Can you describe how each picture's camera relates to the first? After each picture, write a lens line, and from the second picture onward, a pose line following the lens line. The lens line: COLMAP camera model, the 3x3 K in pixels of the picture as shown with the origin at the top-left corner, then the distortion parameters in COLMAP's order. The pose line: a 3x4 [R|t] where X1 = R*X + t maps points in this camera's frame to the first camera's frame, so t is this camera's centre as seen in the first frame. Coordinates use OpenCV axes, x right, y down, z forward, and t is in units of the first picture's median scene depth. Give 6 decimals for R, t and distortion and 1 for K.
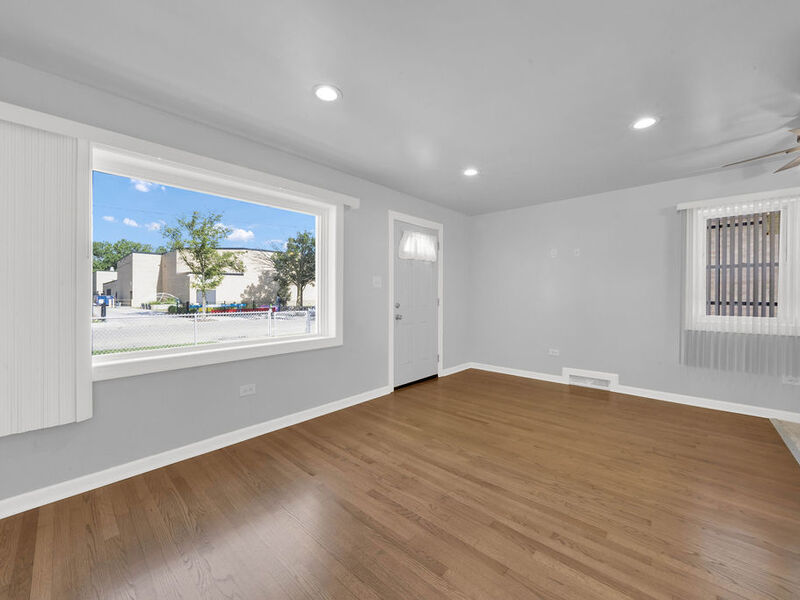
lens RADIAL K [[326.5, 0, 398.5], [0, 326.5, 295.4], [0, 0, 1]] dist [-0.016162, 0.000230]
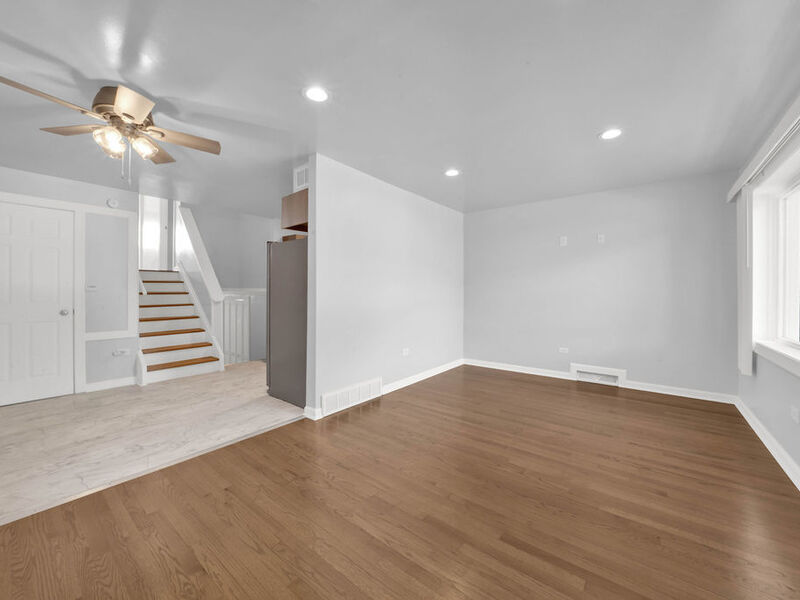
lens RADIAL K [[322.7, 0, 404.6], [0, 322.7, 298.3], [0, 0, 1]] dist [-0.016448, -0.000139]
pose [[-0.996178, -0.001321, -0.087333, 0.552602], [-0.002900, 0.999835, 0.017951, 0.003100], [0.087295, 0.018135, -0.996017, 1.734849]]
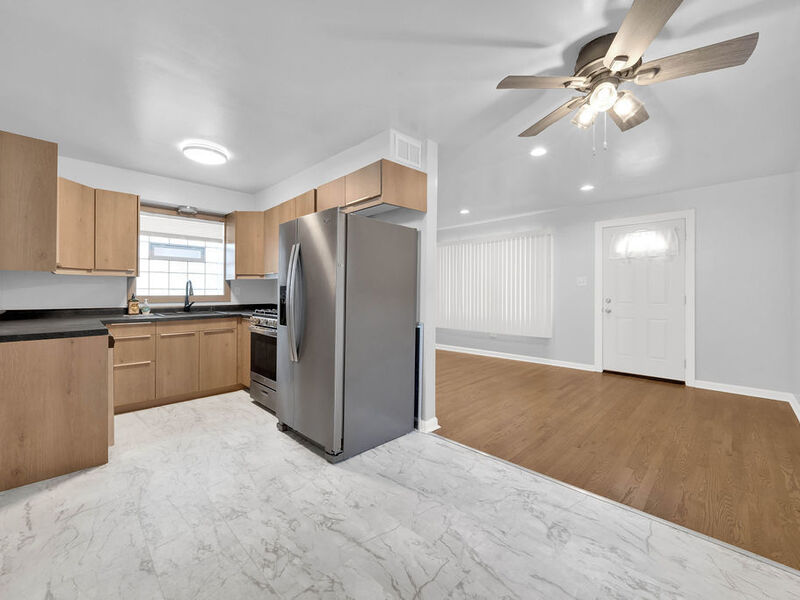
lens RADIAL K [[326.5, 0, 398.5], [0, 326.5, 295.4], [0, 0, 1]] dist [-0.016162, 0.000230]
pose [[-0.042761, 0.013270, -0.998997, 1.863468], [-0.005760, 0.999892, 0.013528, 0.002280], [0.999069, 0.006333, -0.042680, 0.481683]]
